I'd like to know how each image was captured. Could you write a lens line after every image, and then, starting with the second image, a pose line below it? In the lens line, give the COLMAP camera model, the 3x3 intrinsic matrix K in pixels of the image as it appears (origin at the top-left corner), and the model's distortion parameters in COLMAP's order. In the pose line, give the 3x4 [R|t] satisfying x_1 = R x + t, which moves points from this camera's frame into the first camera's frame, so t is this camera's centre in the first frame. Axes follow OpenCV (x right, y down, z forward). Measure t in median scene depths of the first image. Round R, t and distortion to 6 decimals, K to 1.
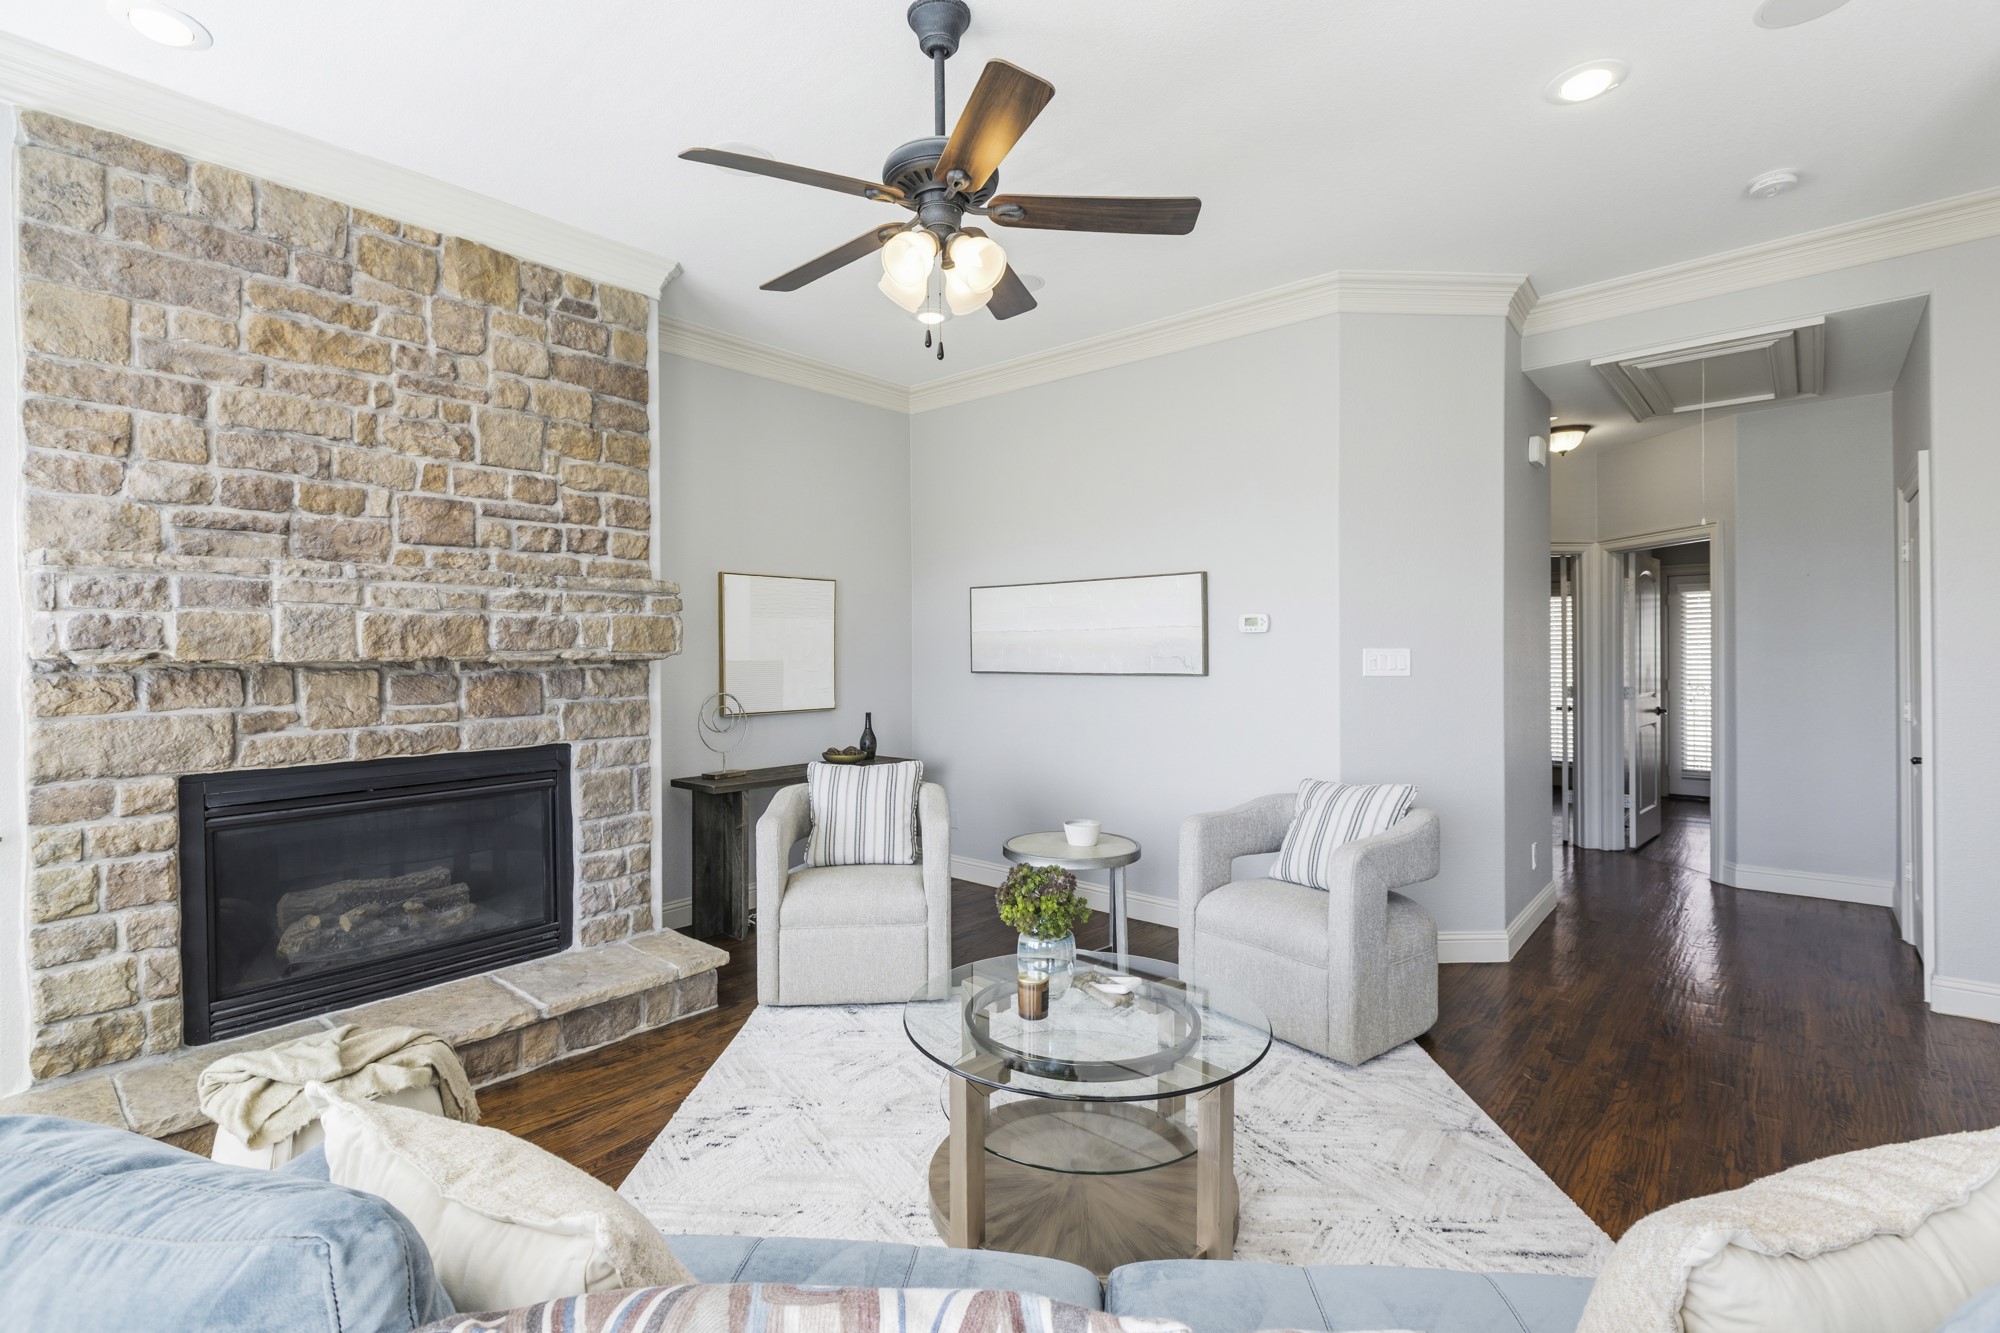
lens RADIAL K [[932.0, 0, 1007.3], [0, 932.0, 647.3], [0, 0, 1]] dist [0.002932, 0.000092]
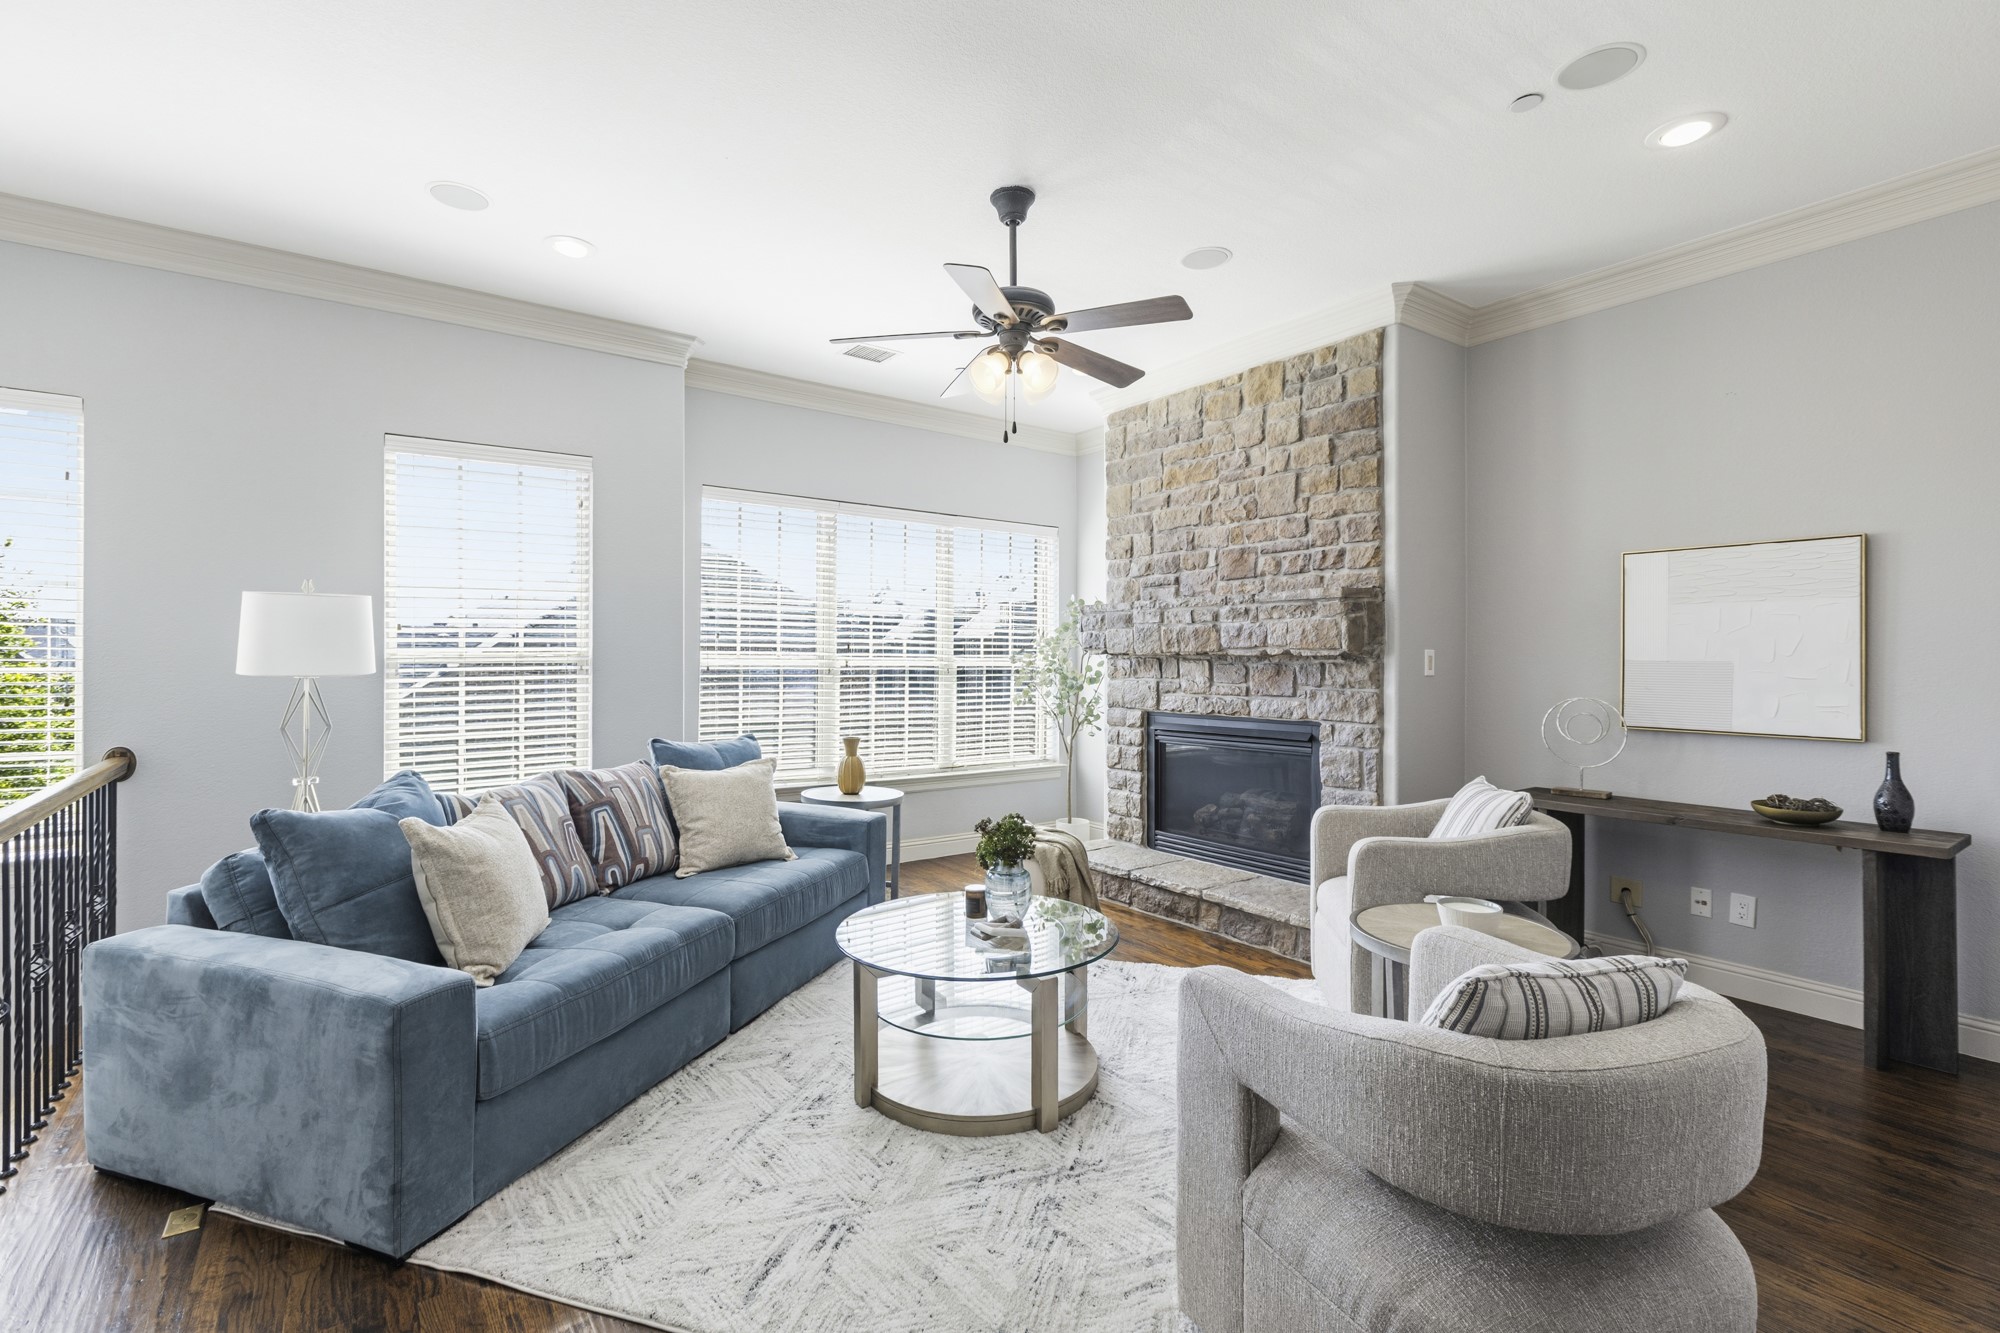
lens RADIAL K [[932.0, 0, 996.8], [0, 932.0, 666.6], [0, 0, 1]] dist [0.002932, 0.000092]
pose [[-0.247461, 0.009492, -0.968851, 0.928547], [-0.002078, 0.999945, 0.010327, 0.016705], [0.968896, 0.004568, -0.247428, 0.966526]]
